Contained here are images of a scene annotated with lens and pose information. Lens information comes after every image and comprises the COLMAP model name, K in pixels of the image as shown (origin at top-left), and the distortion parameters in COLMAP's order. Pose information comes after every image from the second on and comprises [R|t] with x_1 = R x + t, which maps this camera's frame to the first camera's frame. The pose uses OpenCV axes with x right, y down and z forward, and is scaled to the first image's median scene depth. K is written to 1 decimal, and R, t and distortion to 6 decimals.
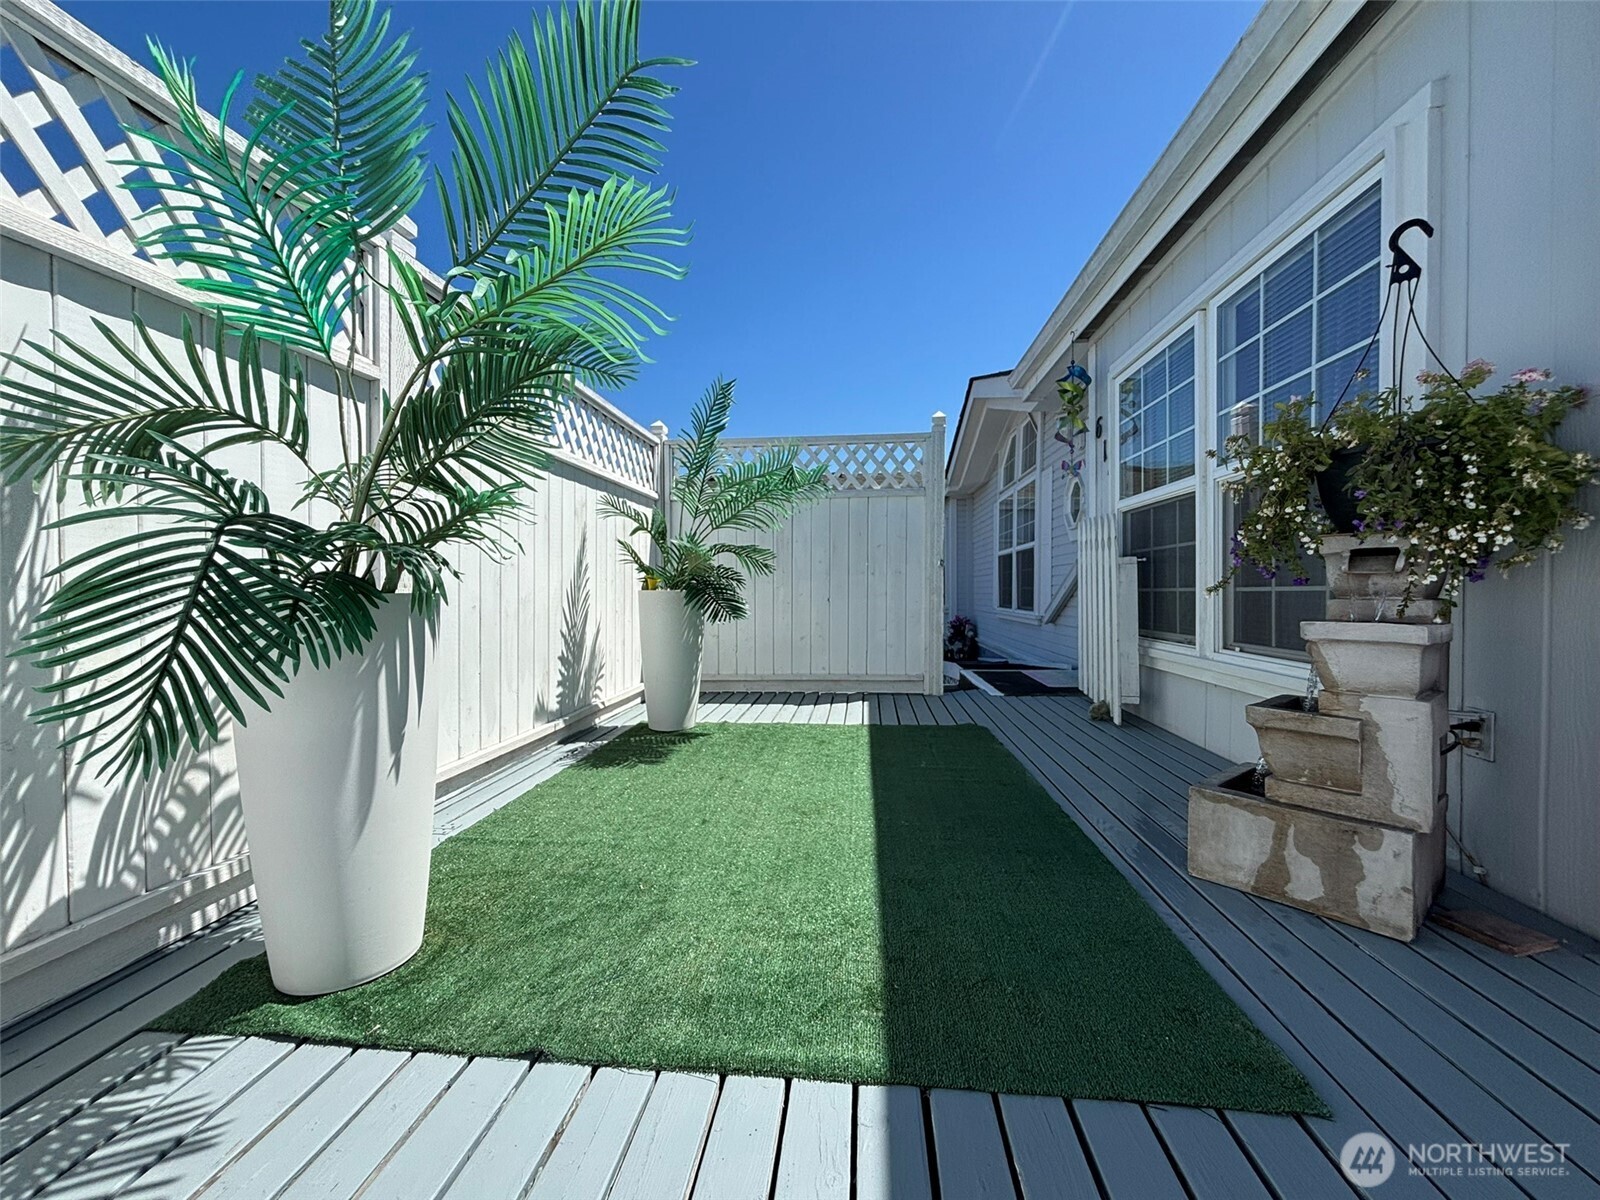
lens RADIAL K [[644.1, 0, 797.0], [0, 644.1, 604.5], [0, 0, 1]] dist [-0.000209, -0.000264]
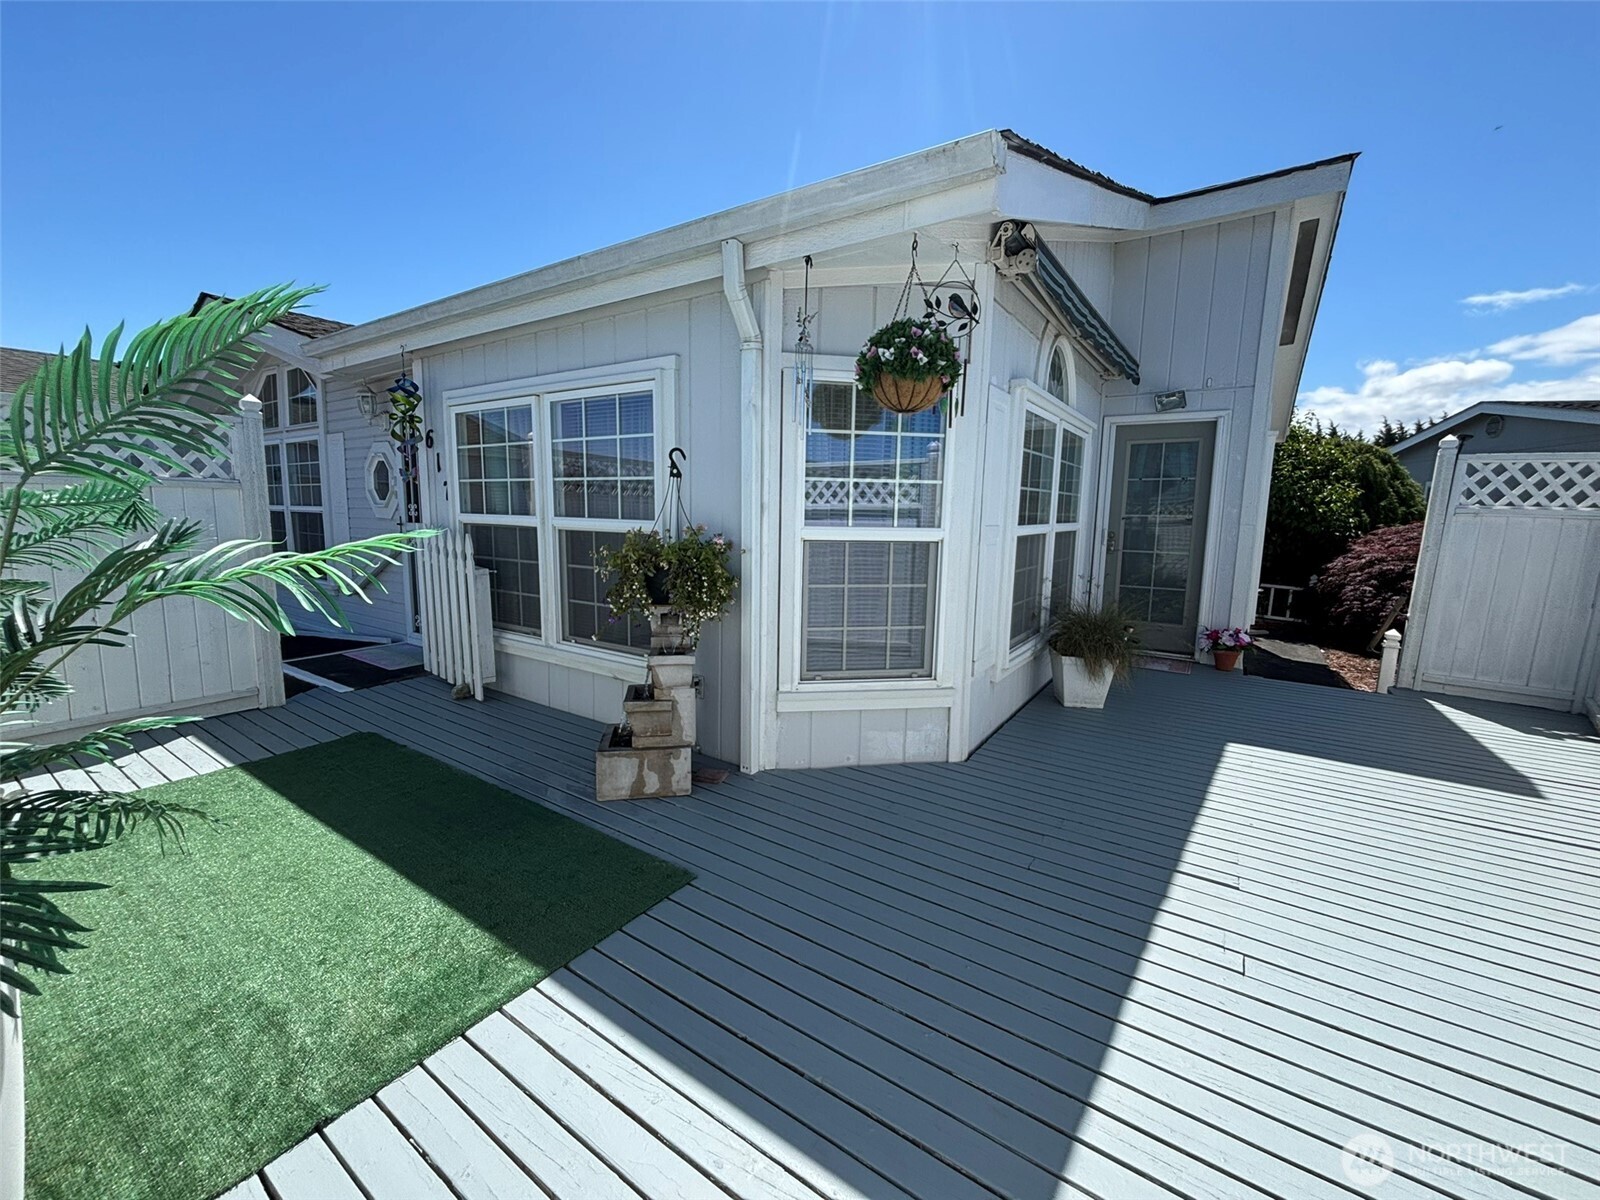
lens RADIAL K [[644.1, 0, 796.4], [0, 644.1, 599.9], [0, 0, 1]] dist [-0.000209, -0.000264]
pose [[0.472973, -0.104961, 0.874803, -0.421119], [-0.001076, 0.992809, 0.119701, -0.230161], [-0.881076, -0.057556, 0.469459, -0.184496]]
